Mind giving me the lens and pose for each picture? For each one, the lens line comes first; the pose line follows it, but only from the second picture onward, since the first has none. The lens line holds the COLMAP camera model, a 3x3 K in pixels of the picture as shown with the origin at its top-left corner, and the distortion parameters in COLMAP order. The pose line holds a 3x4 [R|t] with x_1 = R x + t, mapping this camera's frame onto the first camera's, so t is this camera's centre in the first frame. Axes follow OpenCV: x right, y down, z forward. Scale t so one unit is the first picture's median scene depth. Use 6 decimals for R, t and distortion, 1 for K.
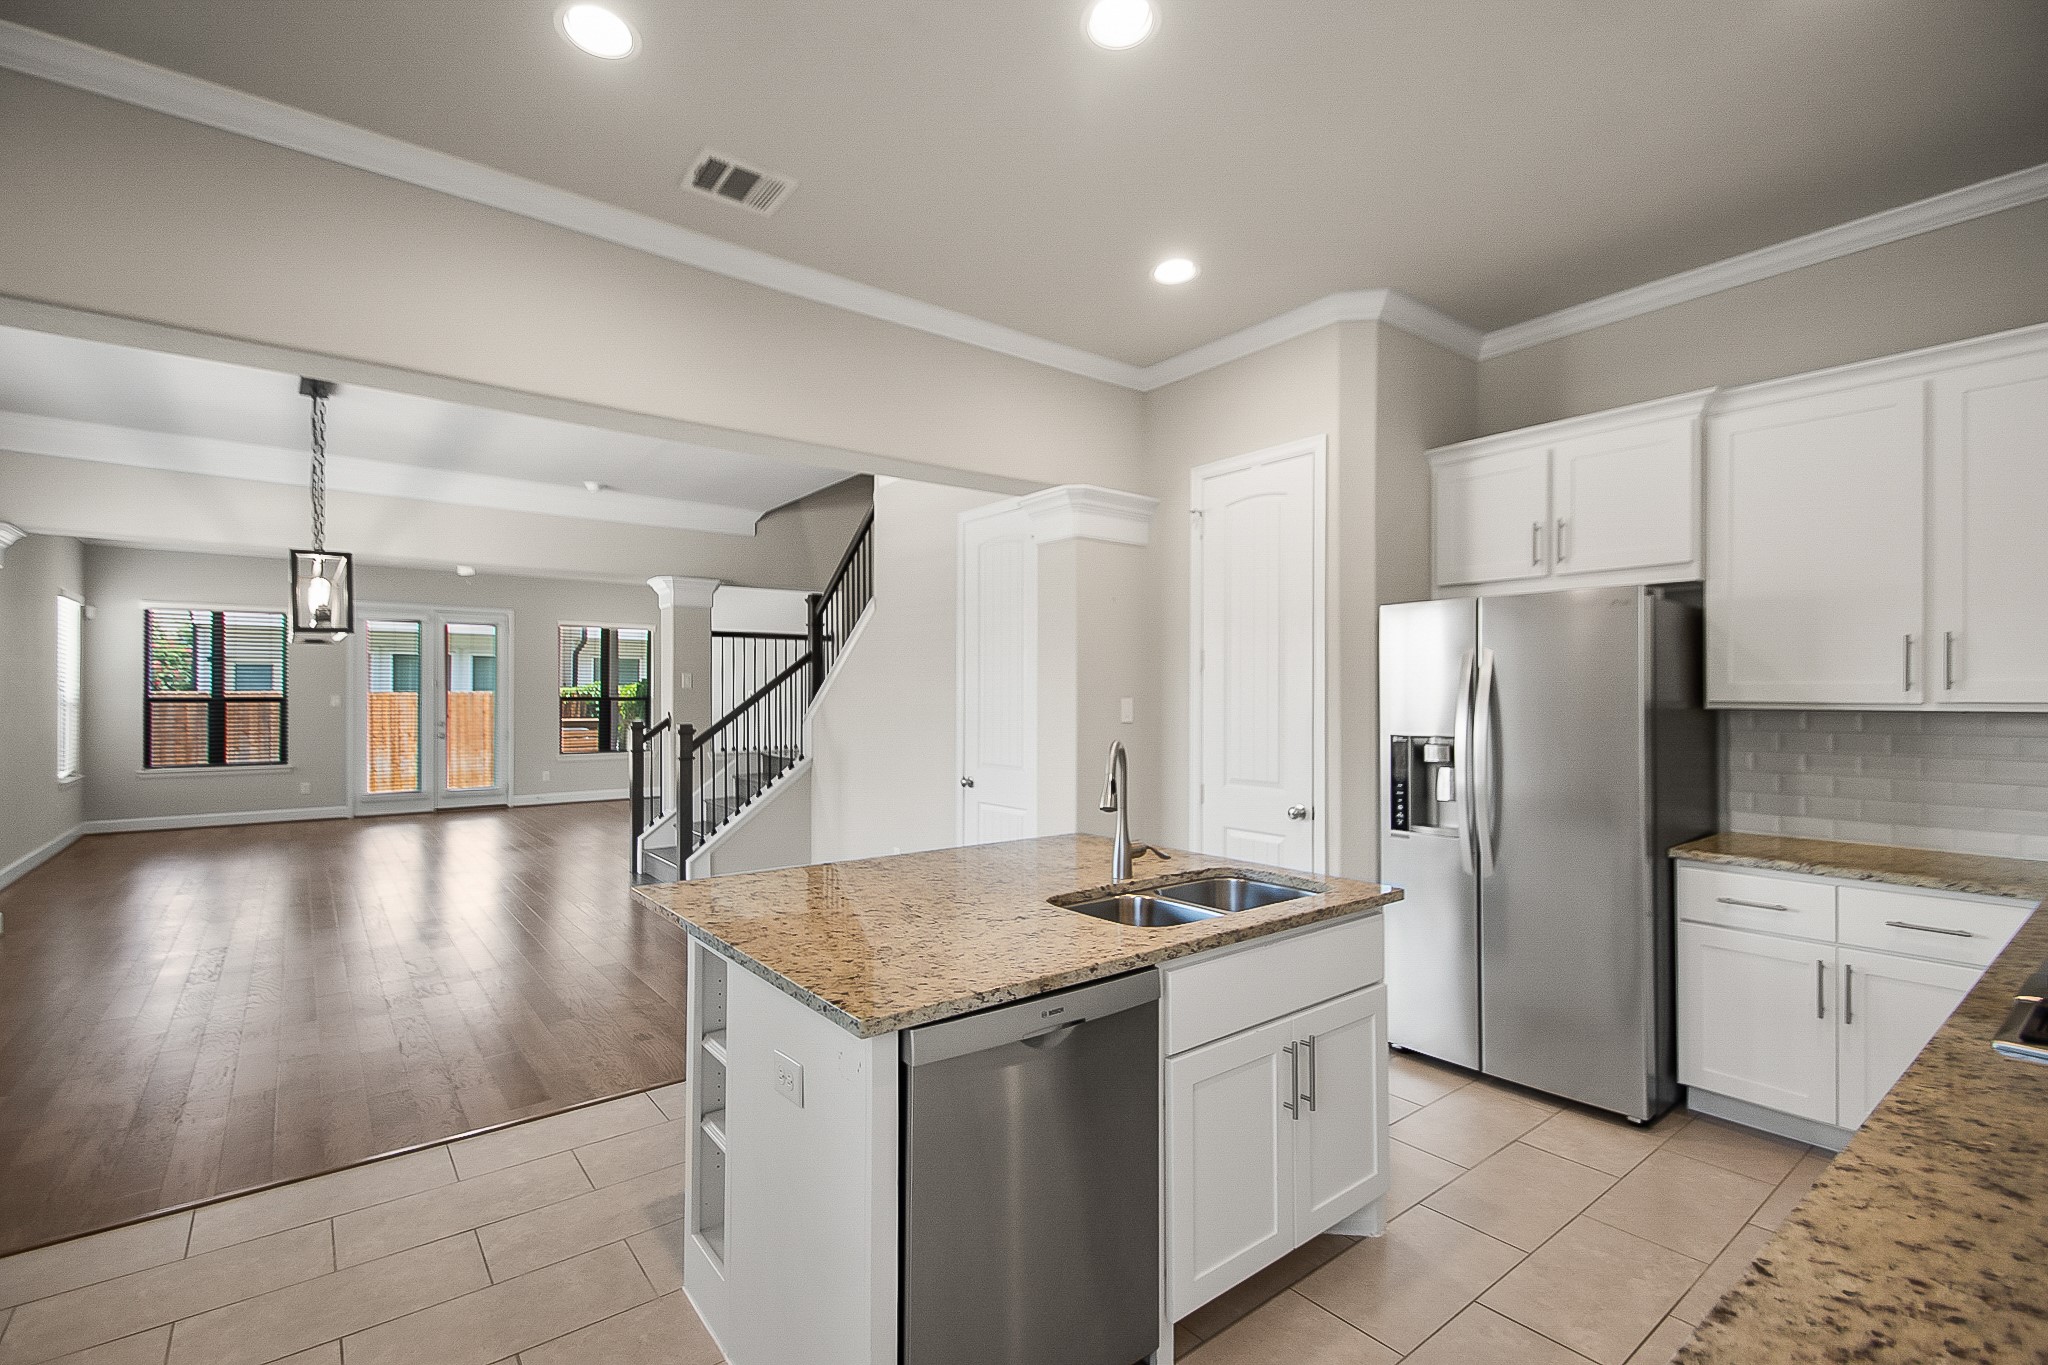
lens RADIAL K [[924.4, 0, 1034.5], [0, 924.4, 690.6], [0, 0, 1]] dist [0.032294, -0.019520]
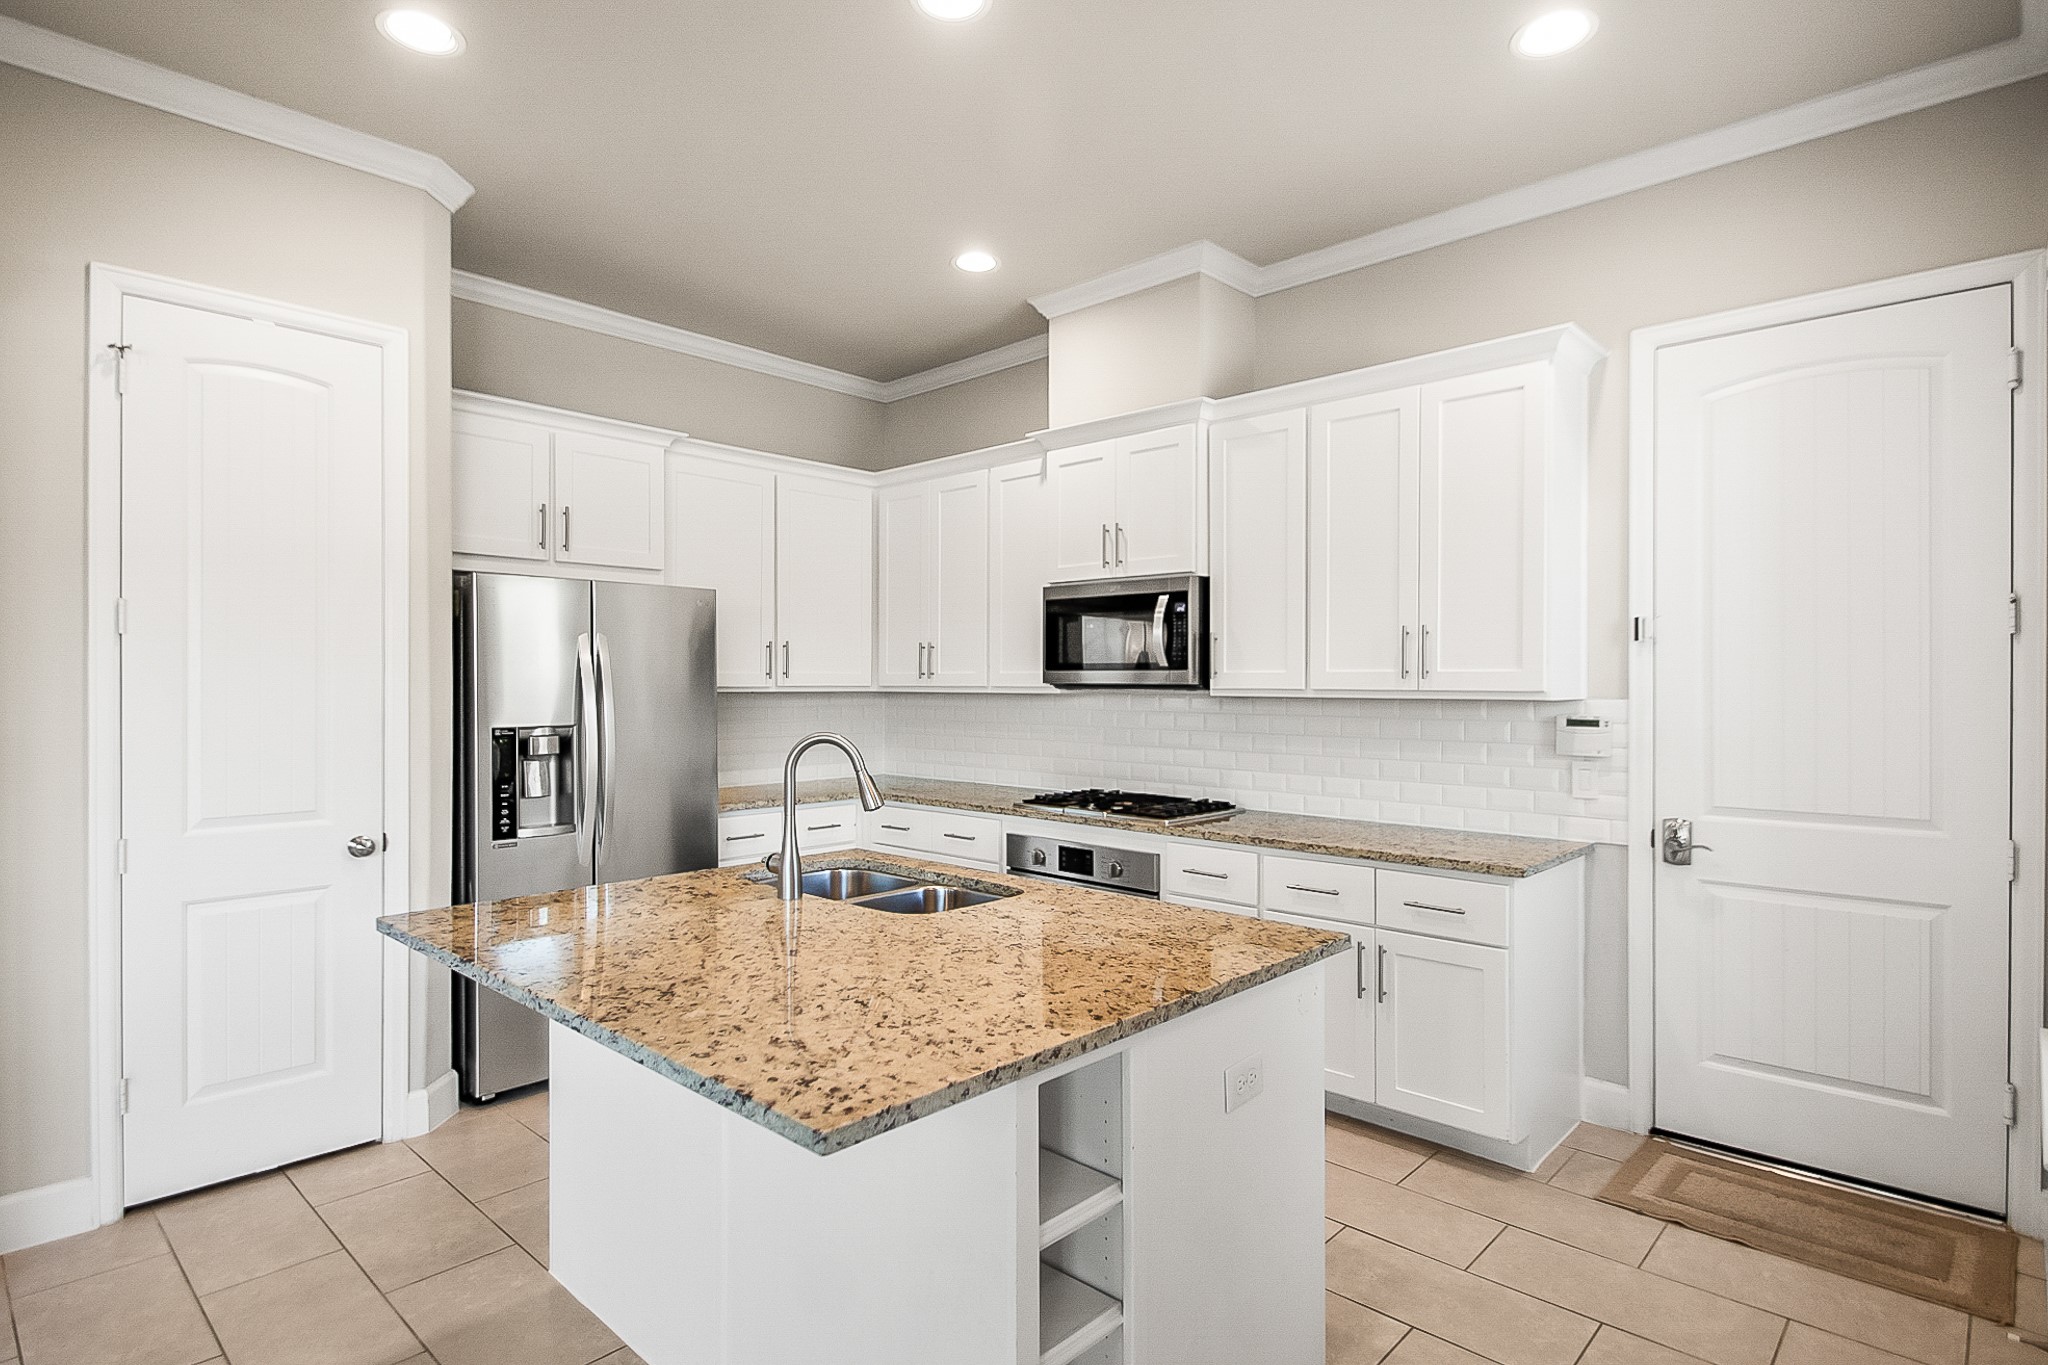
lens RADIAL K [[1053.0, 0, 1018.1], [0, 1053.0, 687.5], [0, 0, 1]] dist [-0.000488, -0.000009]
pose [[-0.143128, -0.002203, 0.989702, -0.792487], [-0.005441, 0.999984, 0.001439, 0.009862], [-0.989689, -0.005179, -0.143138, 0.850844]]
